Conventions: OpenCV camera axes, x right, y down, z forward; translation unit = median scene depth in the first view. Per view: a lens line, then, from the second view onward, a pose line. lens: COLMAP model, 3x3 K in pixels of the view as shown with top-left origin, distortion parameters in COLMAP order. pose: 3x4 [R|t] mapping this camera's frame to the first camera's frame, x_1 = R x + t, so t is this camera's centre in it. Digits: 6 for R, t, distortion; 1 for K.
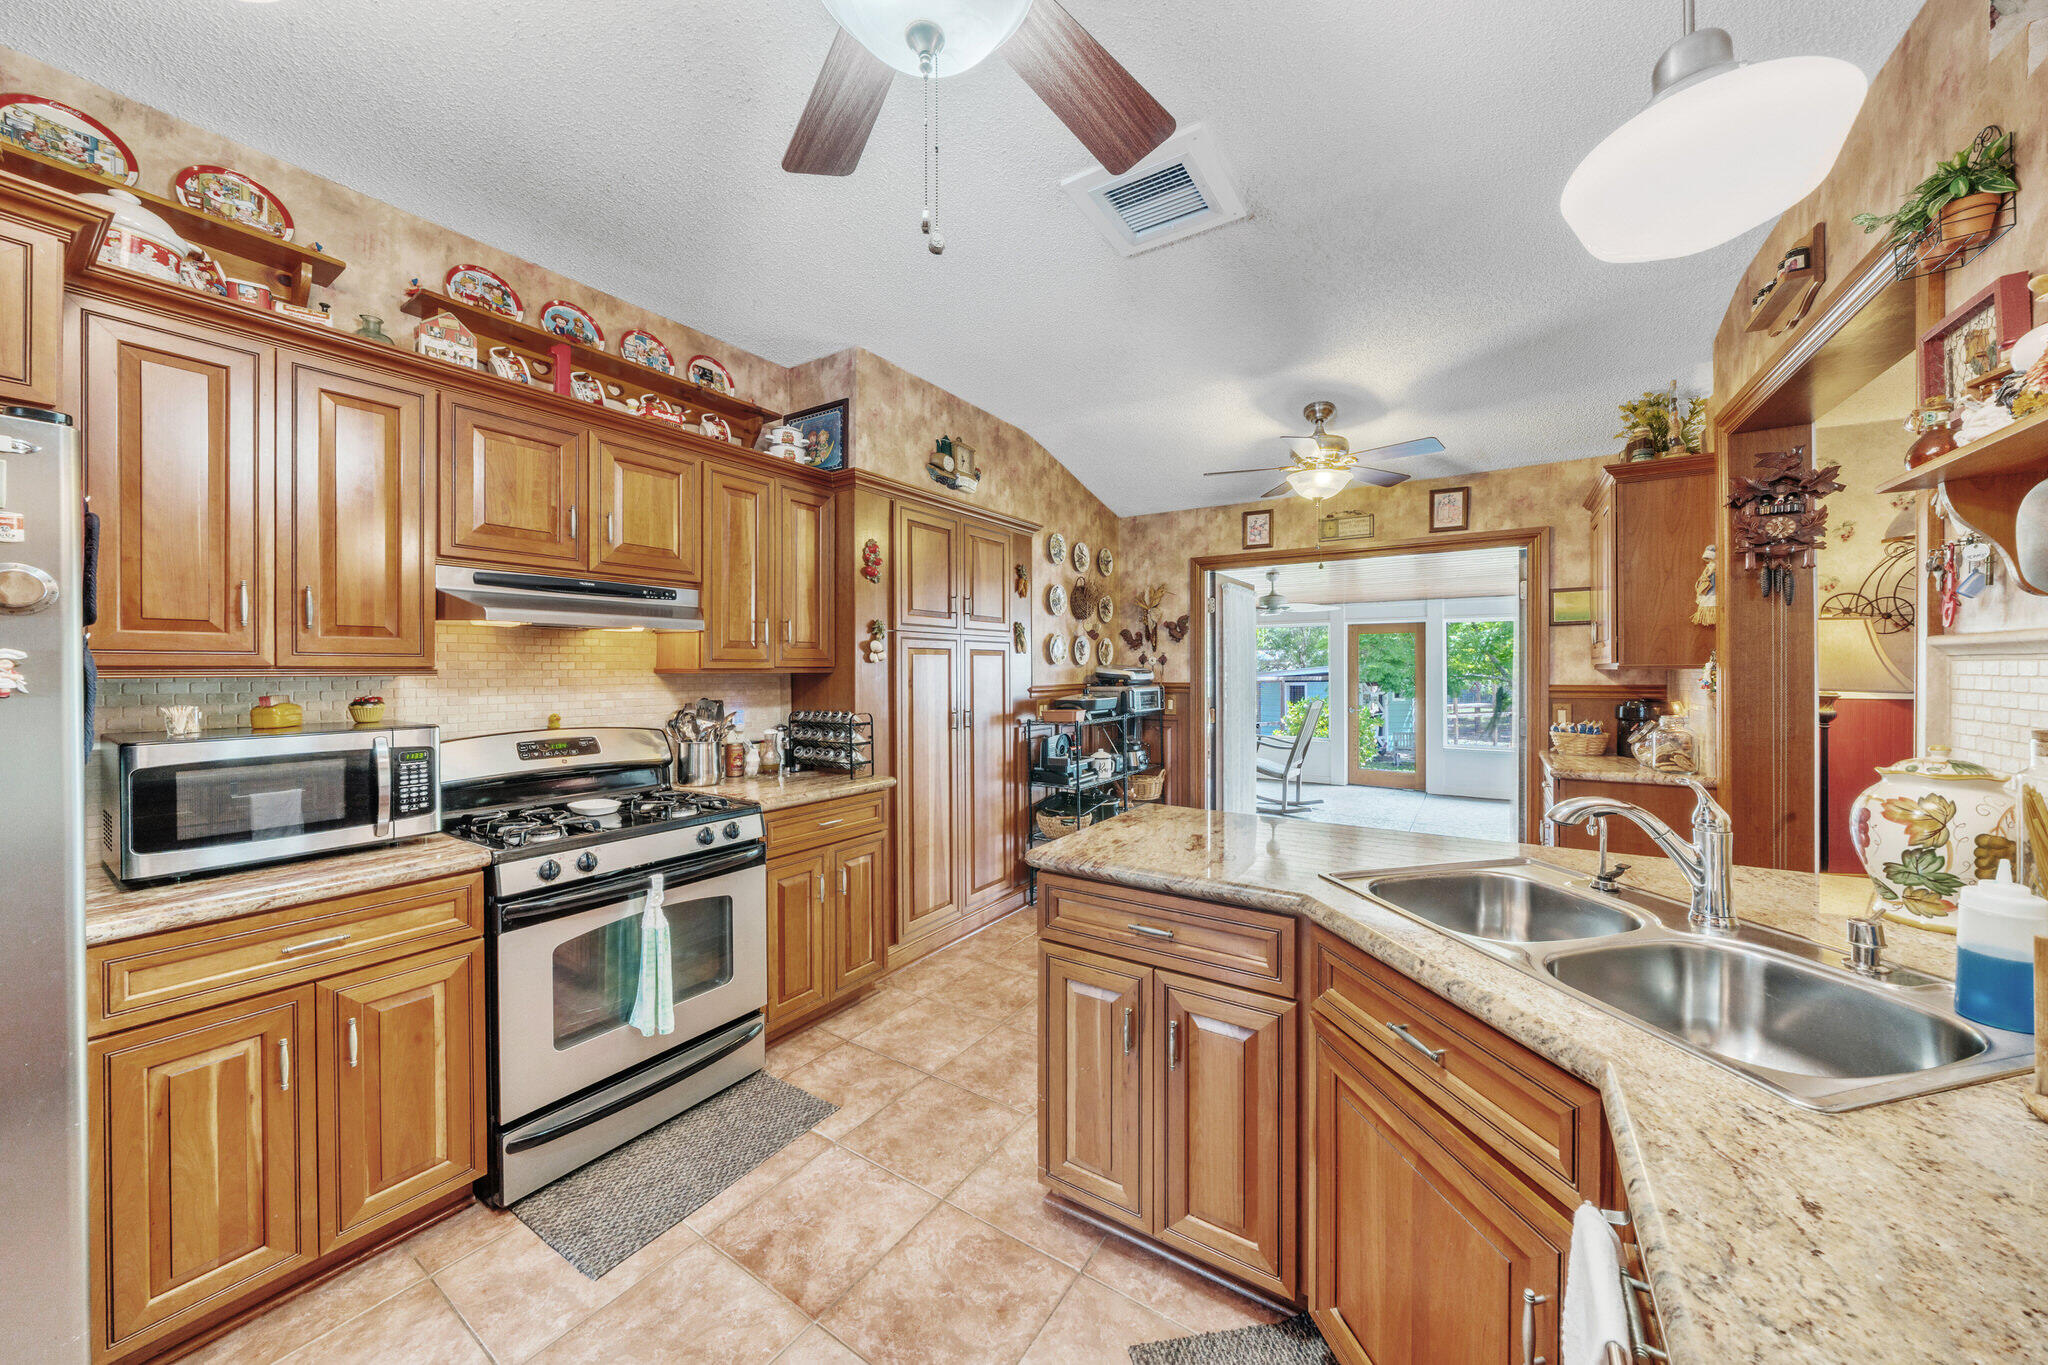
lens RADIAL K [[697.0, 0, 1041.0], [0, 697.0, 669.8], [0, 0, 1]] dist [-0.006014, -0.000037]
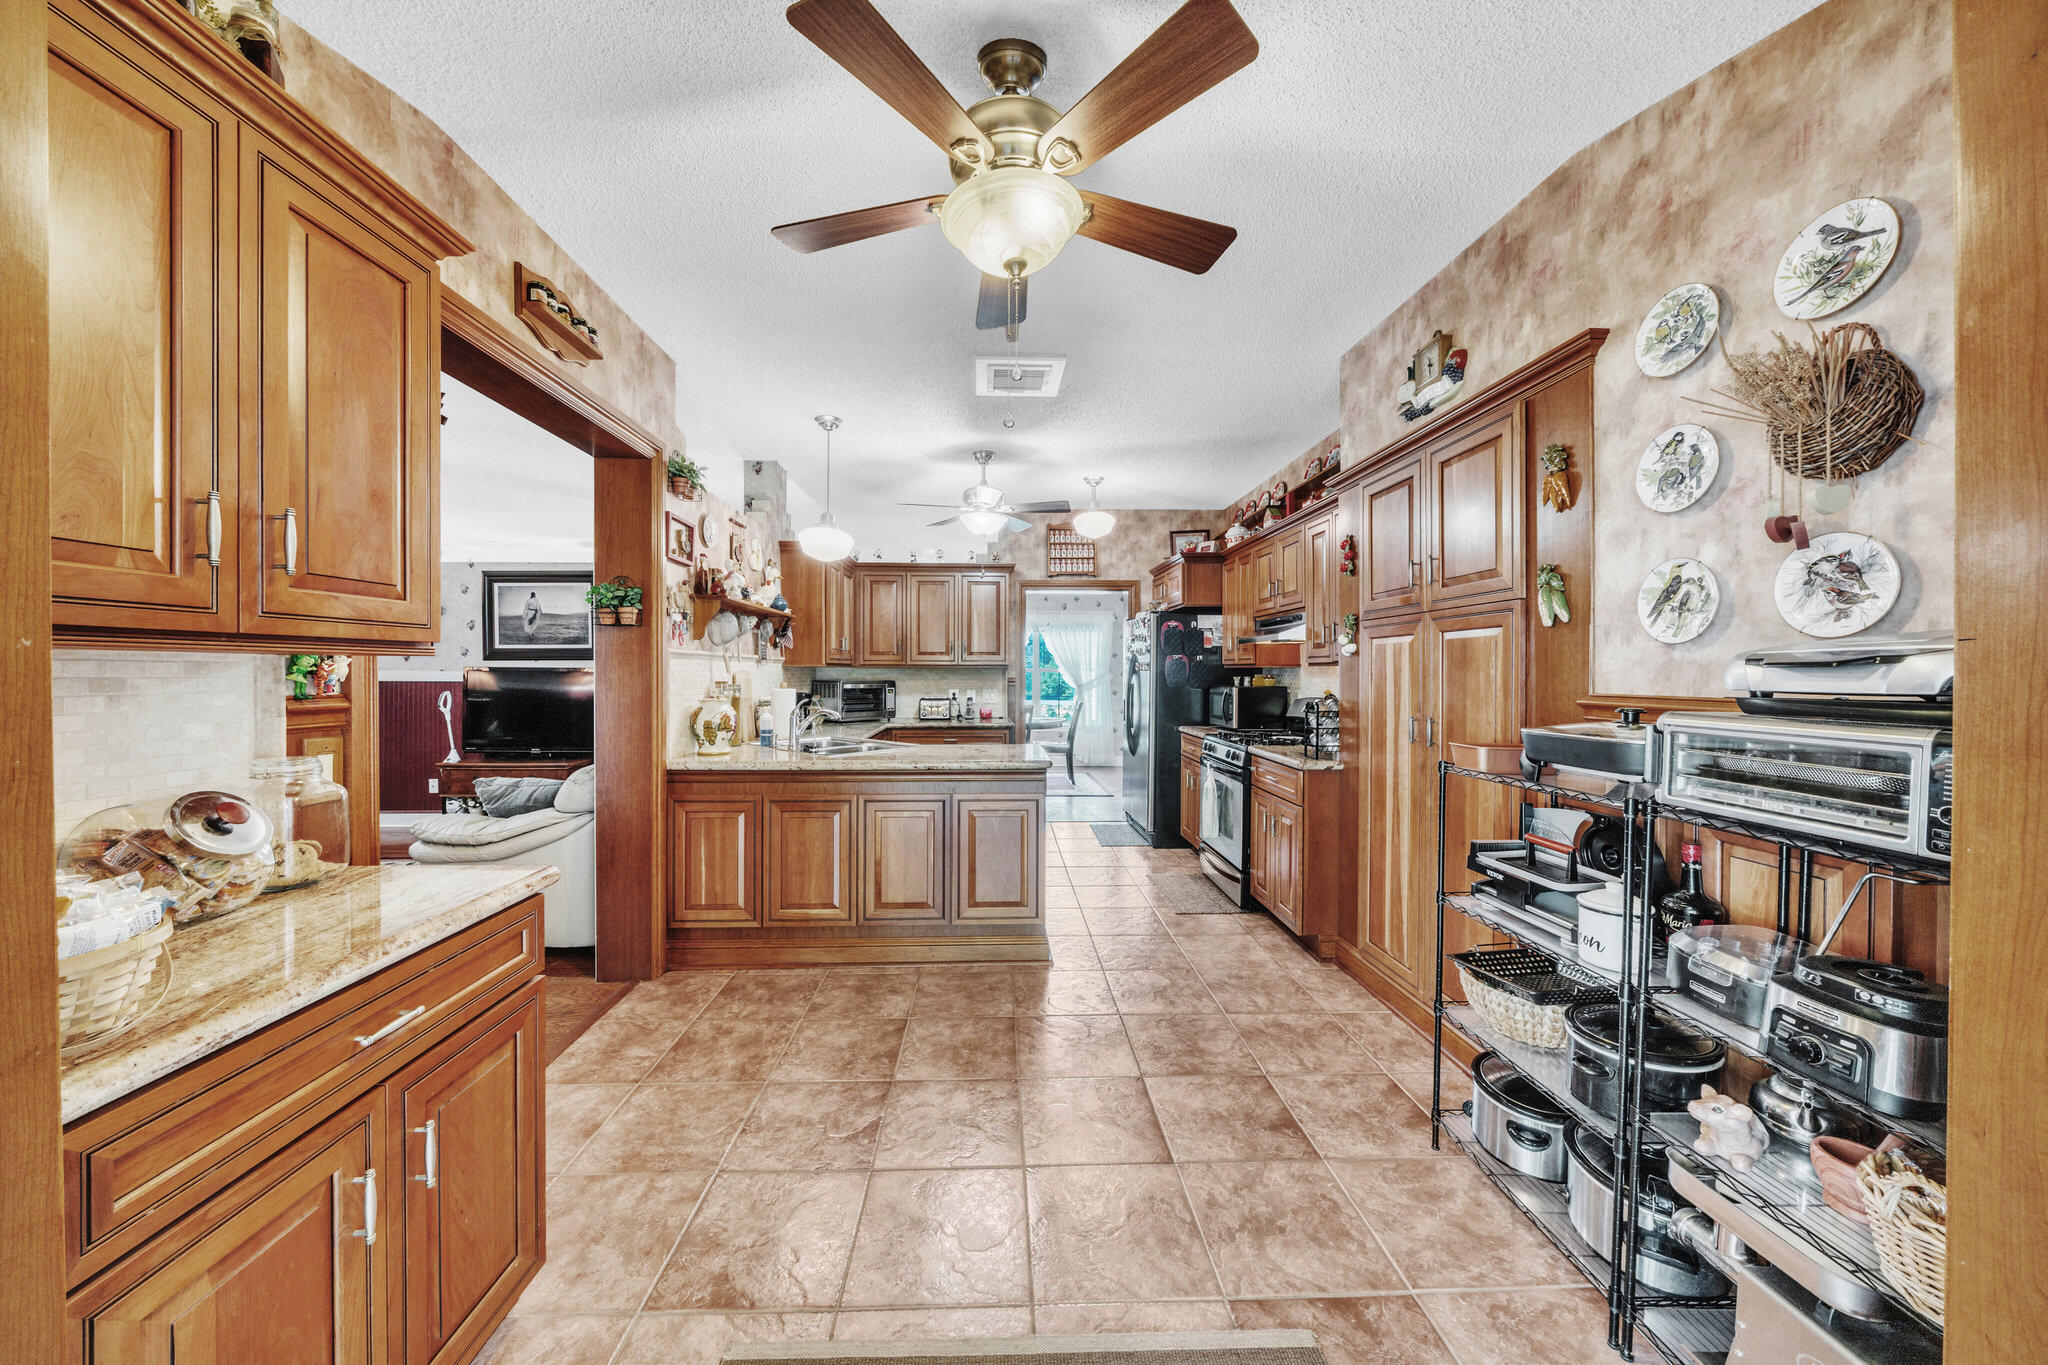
lens RADIAL K [[698.4, 0, 1022.2], [0, 698.4, 678.7], [0, 0, 1]] dist [-0.000453, -0.000184]
pose [[-0.812237, 0.007771, -0.583276, 0.579796], [-0.001214, 0.999887, 0.015011, 0.007376], [0.583327, 0.012901, -0.812135, 1.212064]]
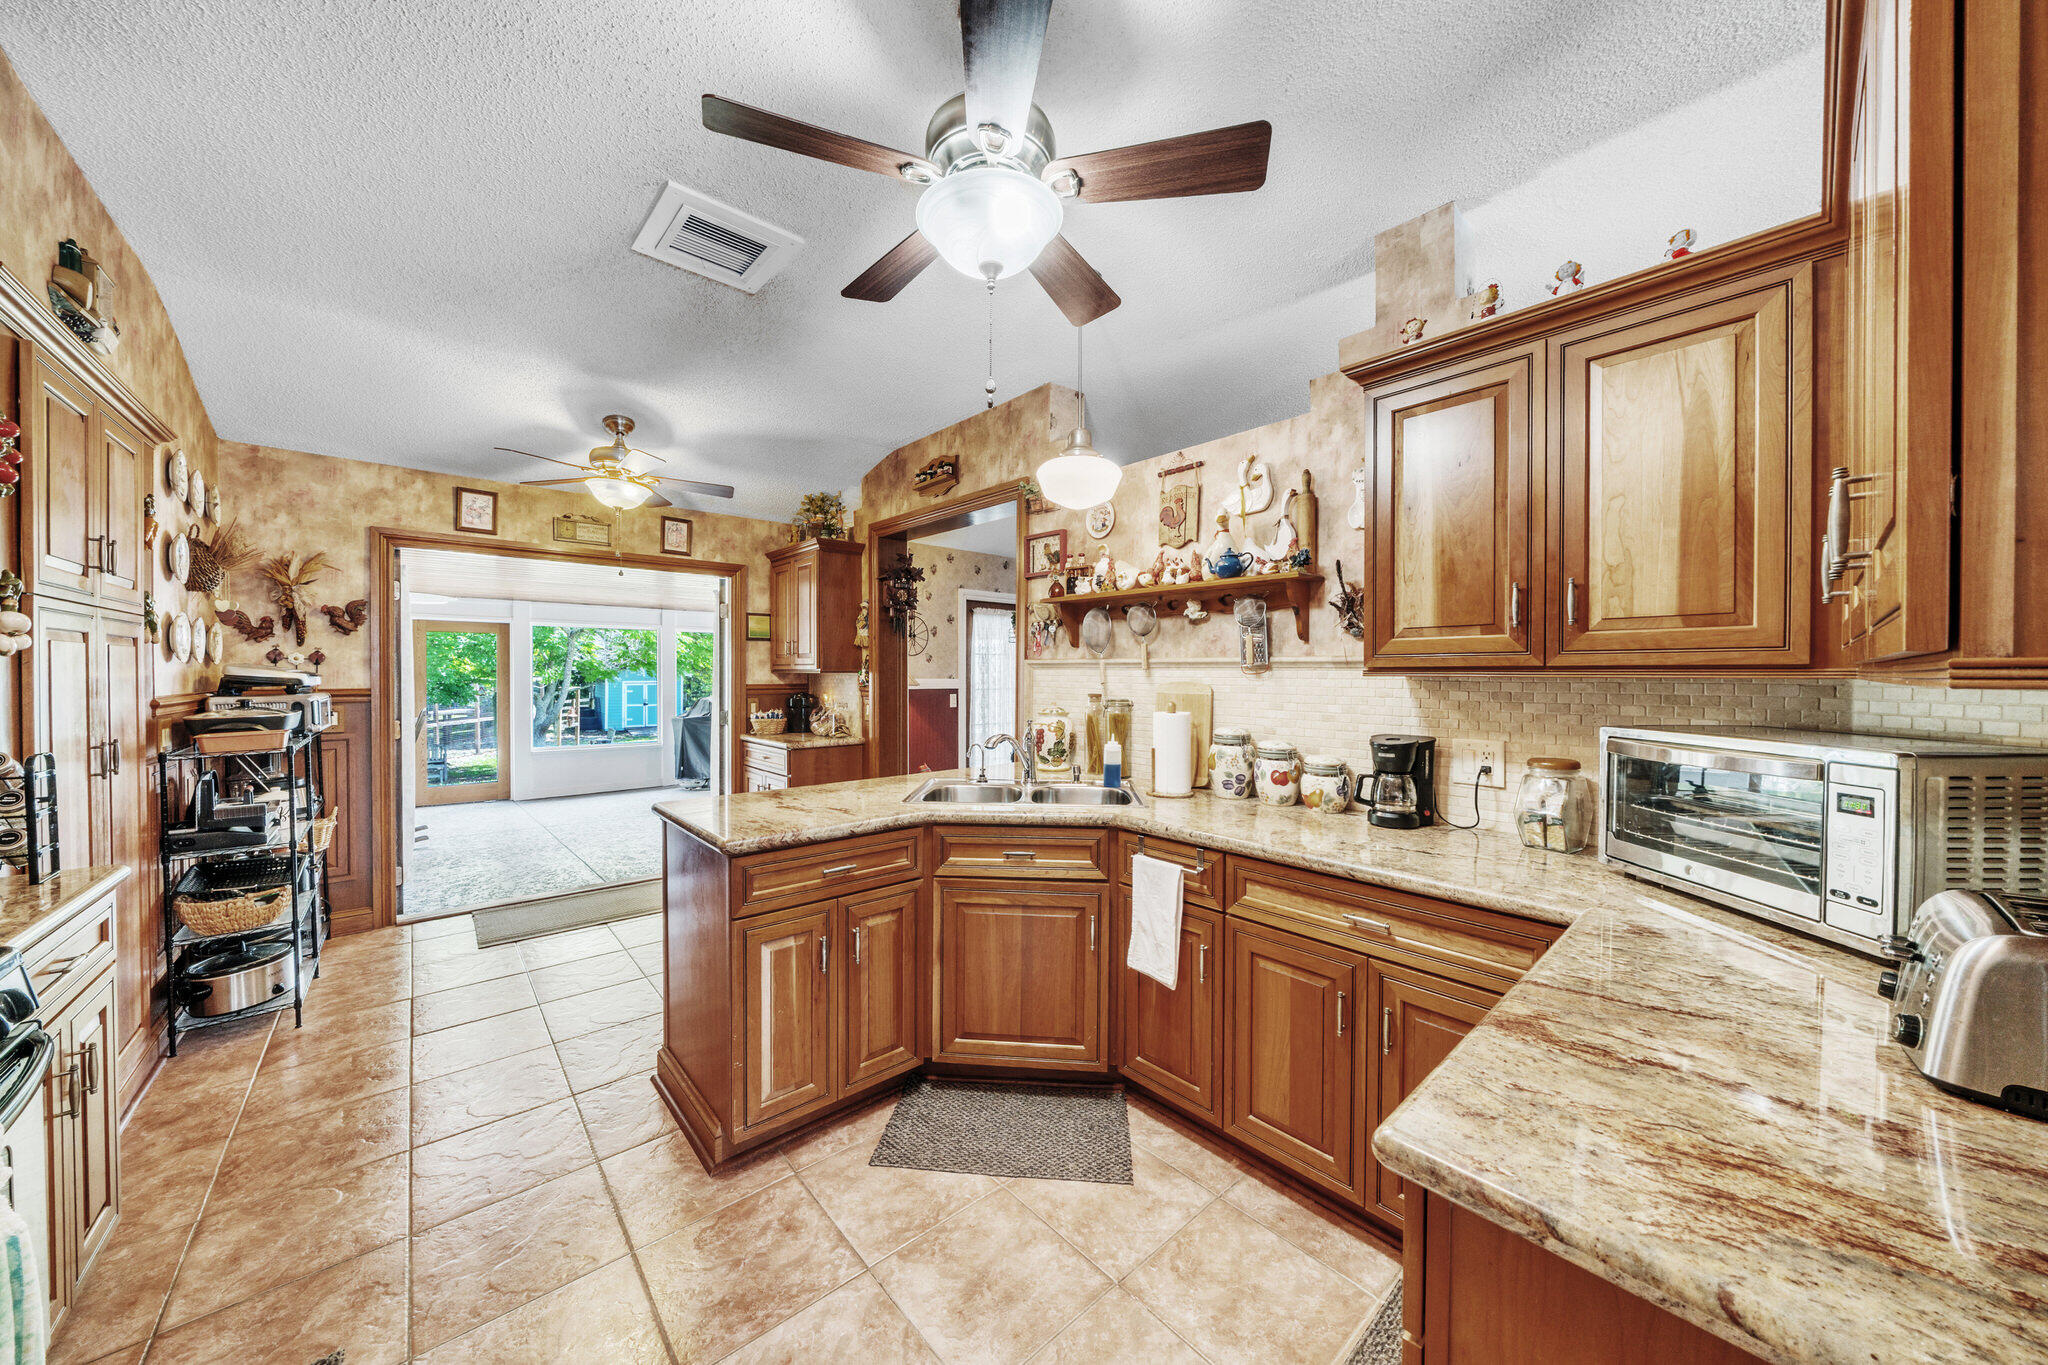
lens RADIAL K [[711.8, 0, 1009.9], [0, 711.8, 682.7], [0, 0, 1]] dist [-0.006689, 0.000267]
pose [[0.279261, -0.009323, 0.960170, -0.411566], [-0.003433, 0.999937, 0.010708, 0.001828], [-0.960209, -0.006287, 0.279211, 0.125087]]
